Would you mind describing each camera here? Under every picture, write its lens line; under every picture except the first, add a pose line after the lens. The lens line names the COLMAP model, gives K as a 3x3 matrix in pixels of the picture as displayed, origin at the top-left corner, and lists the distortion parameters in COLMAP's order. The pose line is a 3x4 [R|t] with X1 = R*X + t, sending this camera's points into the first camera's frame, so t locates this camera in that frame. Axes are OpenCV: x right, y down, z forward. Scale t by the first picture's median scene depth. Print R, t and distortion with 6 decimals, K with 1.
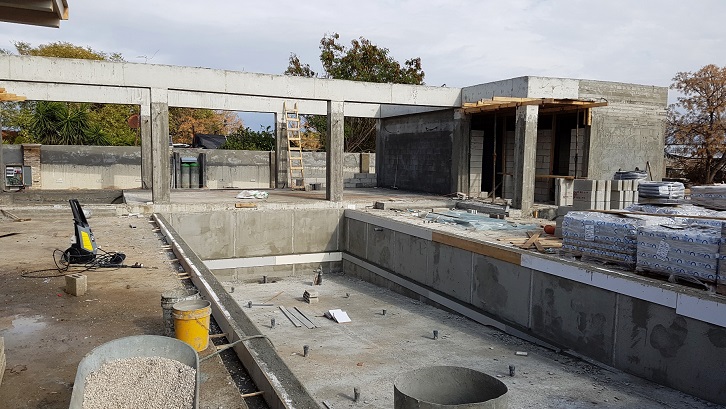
lens RADIAL K [[541.0, 0, 363.0], [0, 541.0, 204.5], [0, 0, 1]] dist [0.175066, -0.351048]
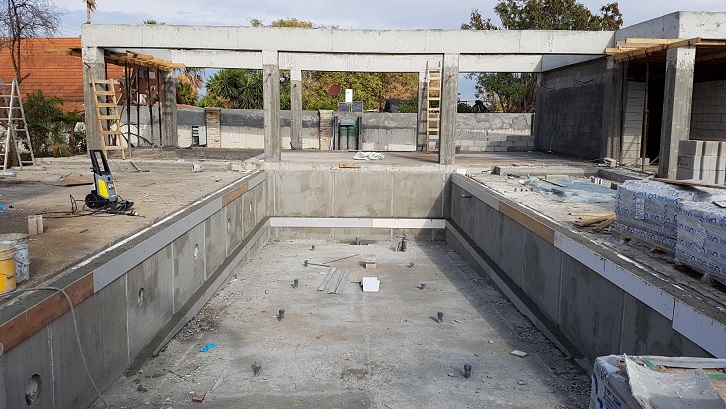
lens RADIAL K [[541.0, 0, 363.0], [0, 541.0, 204.5], [0, 0, 1]] dist [0.175066, -0.351048]
pose [[0.926154, 0.054682, -0.373160, 0.178765], [-0.031397, 0.997178, 0.068197, 0.003454], [0.375836, -0.051445, 0.925257, 0.090178]]
